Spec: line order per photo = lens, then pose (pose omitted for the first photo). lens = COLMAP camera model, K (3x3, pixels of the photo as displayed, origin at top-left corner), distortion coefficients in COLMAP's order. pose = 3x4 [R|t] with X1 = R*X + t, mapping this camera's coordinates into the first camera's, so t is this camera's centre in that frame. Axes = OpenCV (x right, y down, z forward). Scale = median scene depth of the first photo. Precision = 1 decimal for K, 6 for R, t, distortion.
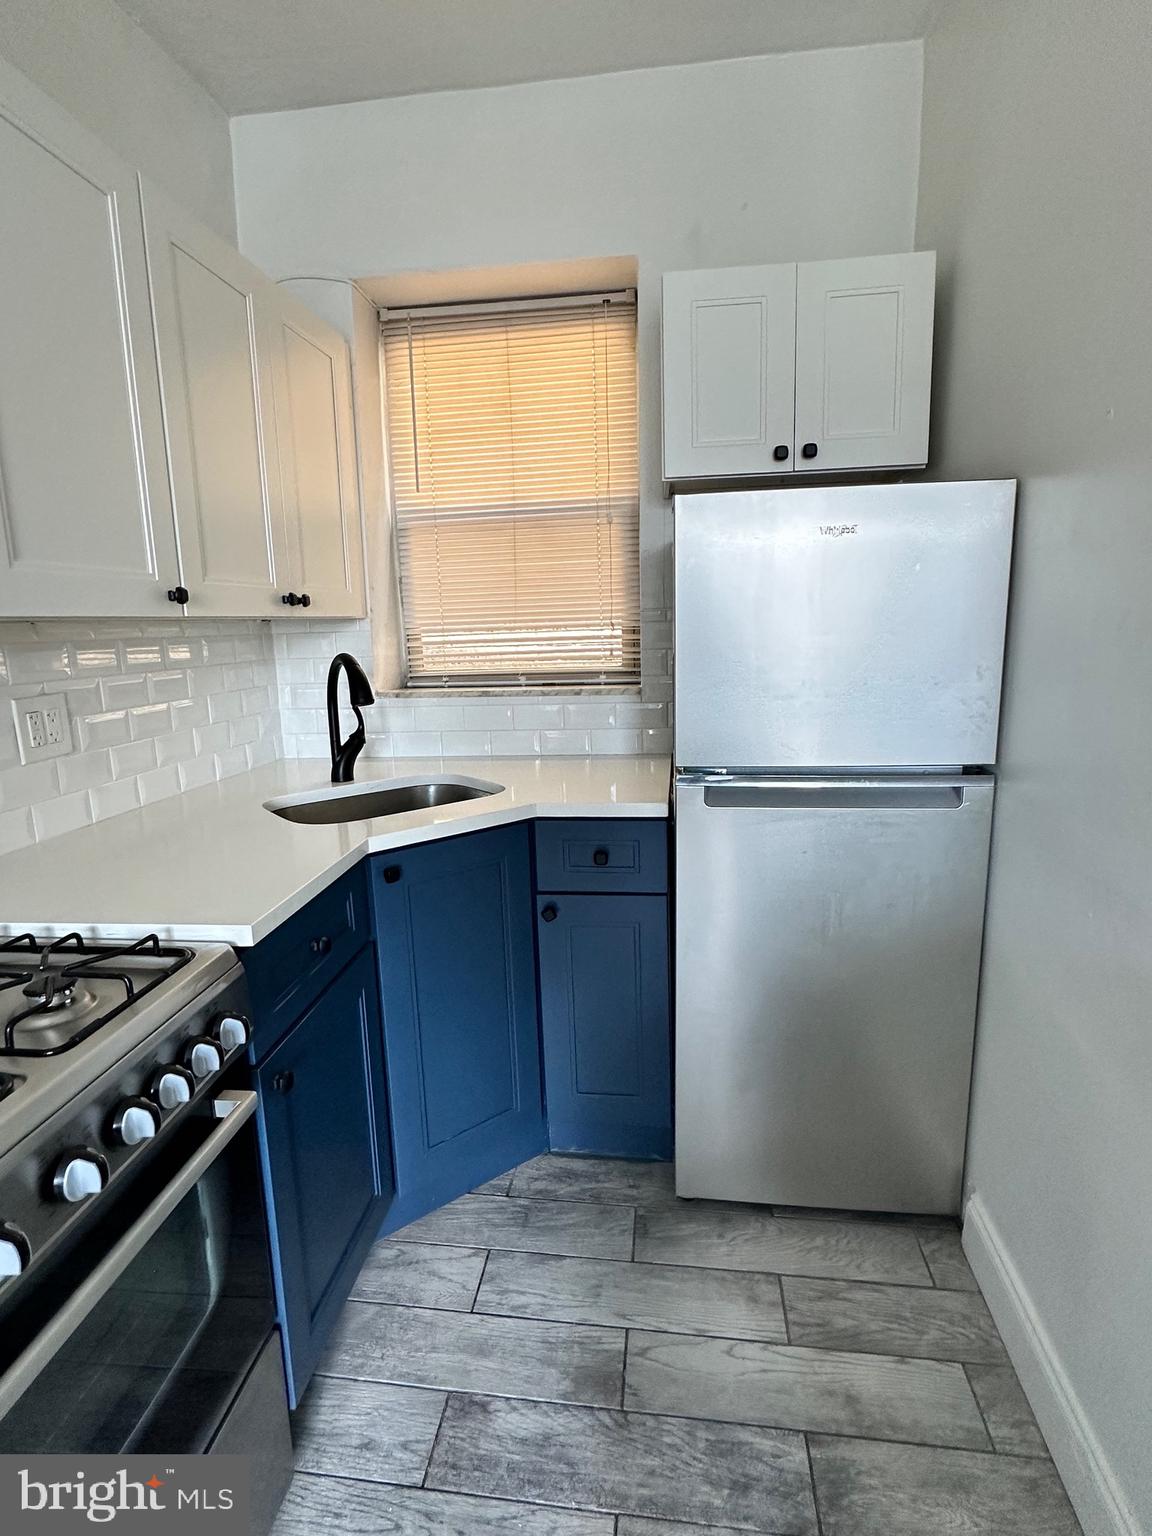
lens RADIAL K [[787.6, 0, 575.1], [0, 787.6, 765.7], [0, 0, 1]] dist [-0.002669, 0.000487]
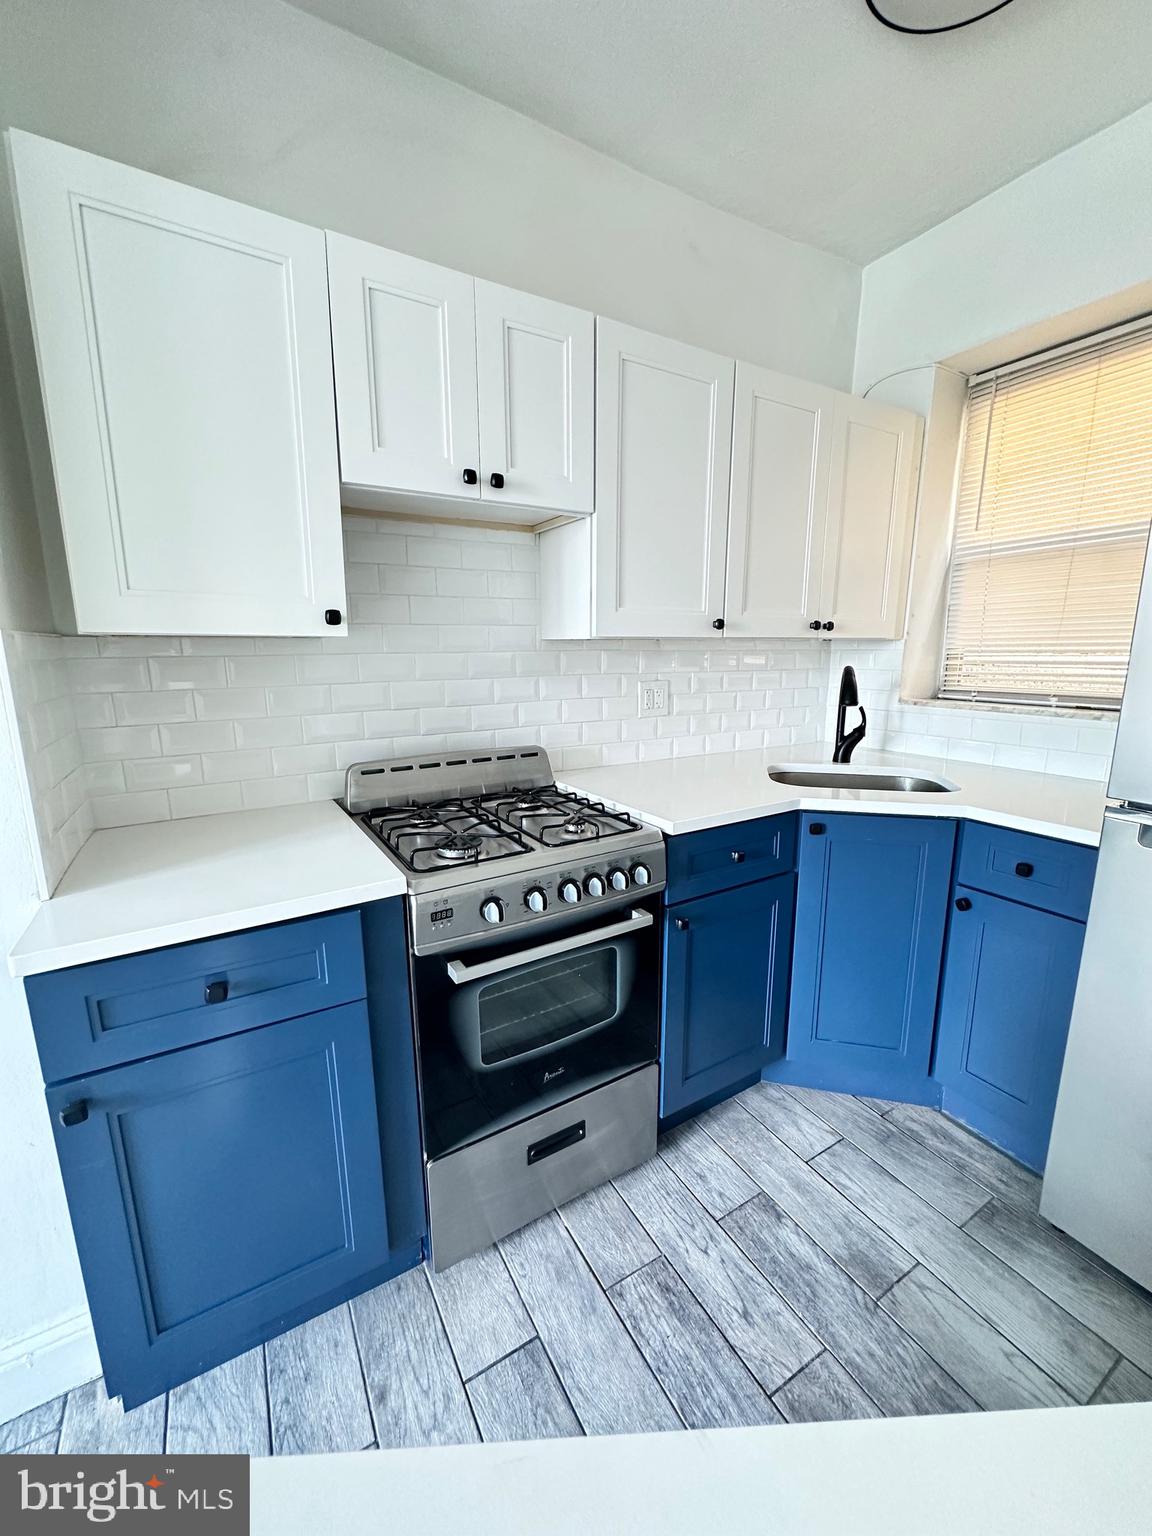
lens RADIAL K [[612.6, 0, 577.7], [0, 612.6, 765.8], [0, 0, 1]] dist [-0.001730, 0.000014]
pose [[0.612357, 0.176428, -0.770644, 0.257349], [-0.156825, 0.982518, 0.100320, -0.009257], [0.774871, 0.059425, 0.629321, 0.003102]]
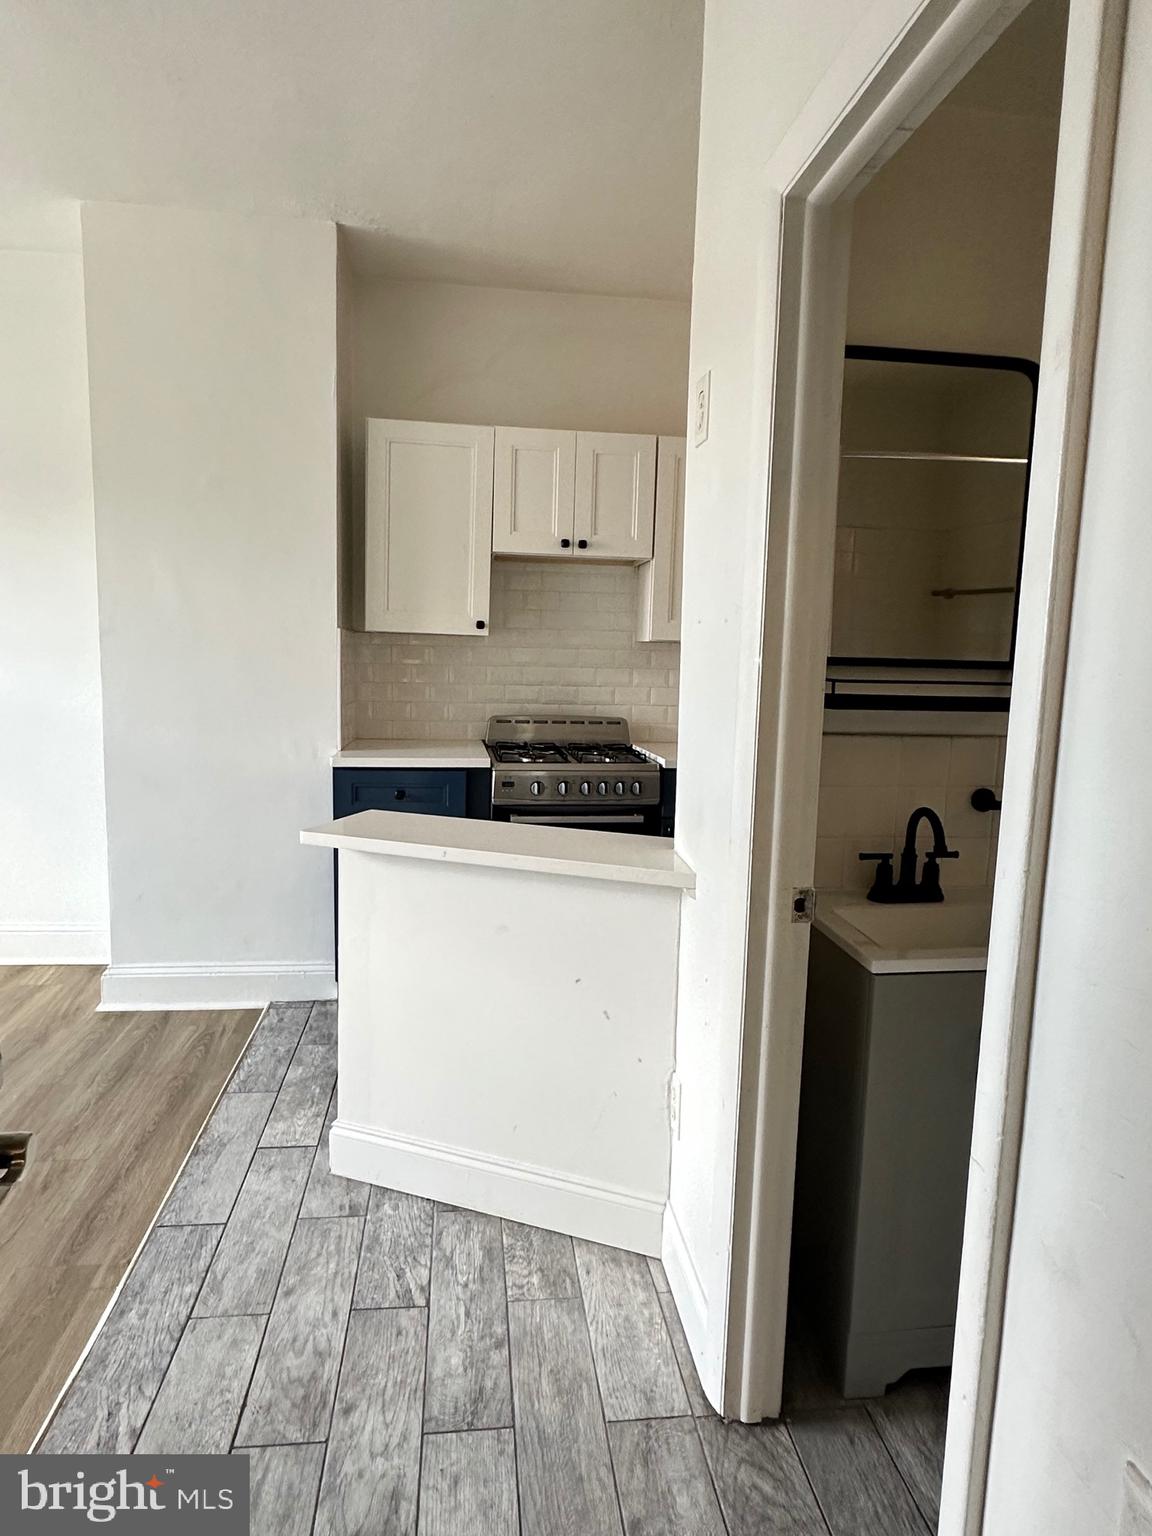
lens RADIAL K [[909.5, 0, 570.3], [0, 909.5, 770.3], [0, 0, 1]] dist [-0.003606, -0.000295]
pose [[0.239997, 0.158129, -0.957808, 1.355987], [-0.210095, 0.971722, 0.107783, -0.011355], [0.947767, 0.175363, 0.266432, -0.051986]]
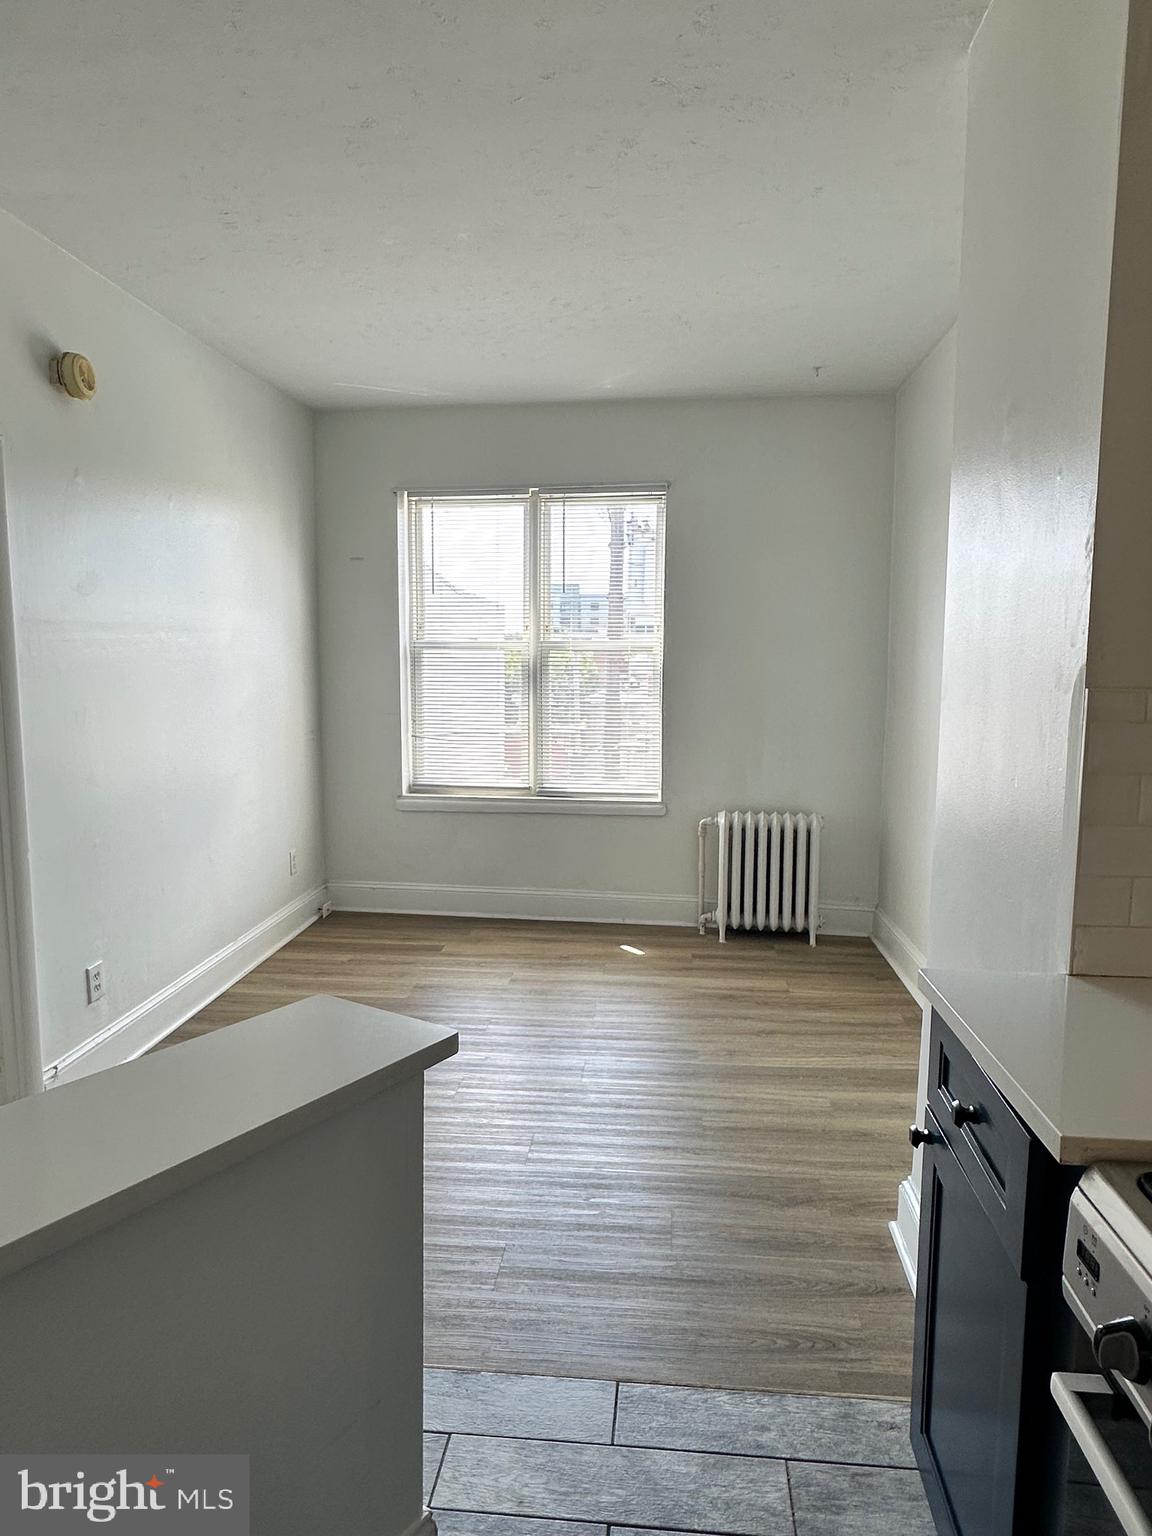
lens RADIAL K [[943.8, 0, 572.3], [0, 943.8, 780.4], [0, 0, 1]] dist [-0.005034, -0.000510]
pose [[-0.999579, 0.025665, -0.013513, -0.007604], [0.020316, 0.952025, 0.305344, -0.162042], [0.020701, 0.304941, -0.952146, 0.653007]]
